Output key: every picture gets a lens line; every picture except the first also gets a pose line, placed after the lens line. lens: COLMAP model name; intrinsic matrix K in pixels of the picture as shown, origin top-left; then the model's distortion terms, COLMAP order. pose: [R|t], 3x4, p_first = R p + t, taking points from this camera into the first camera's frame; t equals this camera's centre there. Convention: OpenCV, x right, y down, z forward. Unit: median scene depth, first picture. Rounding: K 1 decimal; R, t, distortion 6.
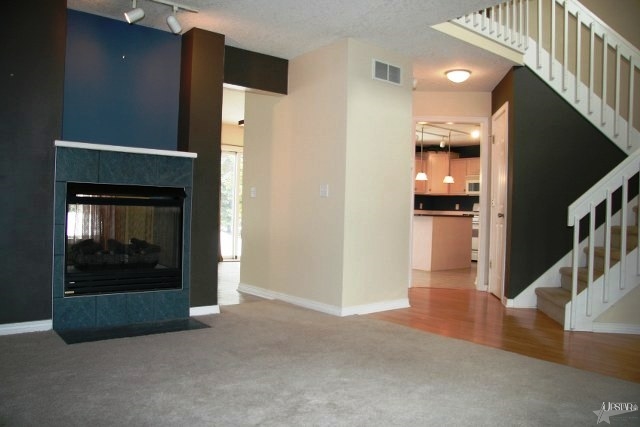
lens RADIAL K [[491.9, 0, 320.0], [0, 491.9, 213.5], [0, 0, 1]] dist [-0.183036, 0.139864]
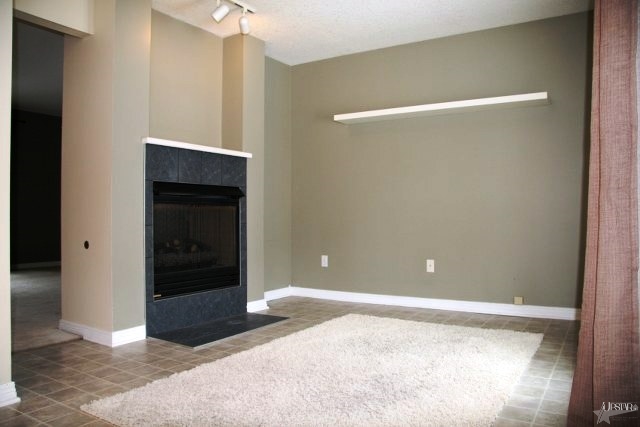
lens RADIAL K [[491.9, 0, 320.0], [0, 491.9, 213.5], [0, 0, 1]] dist [-0.183036, 0.139864]
pose [[0.948112, 0.002674, 0.317924, -0.463634], [-0.011663, 0.999584, 0.026374, -0.027099], [-0.317721, -0.028714, 0.947749, -0.028619]]
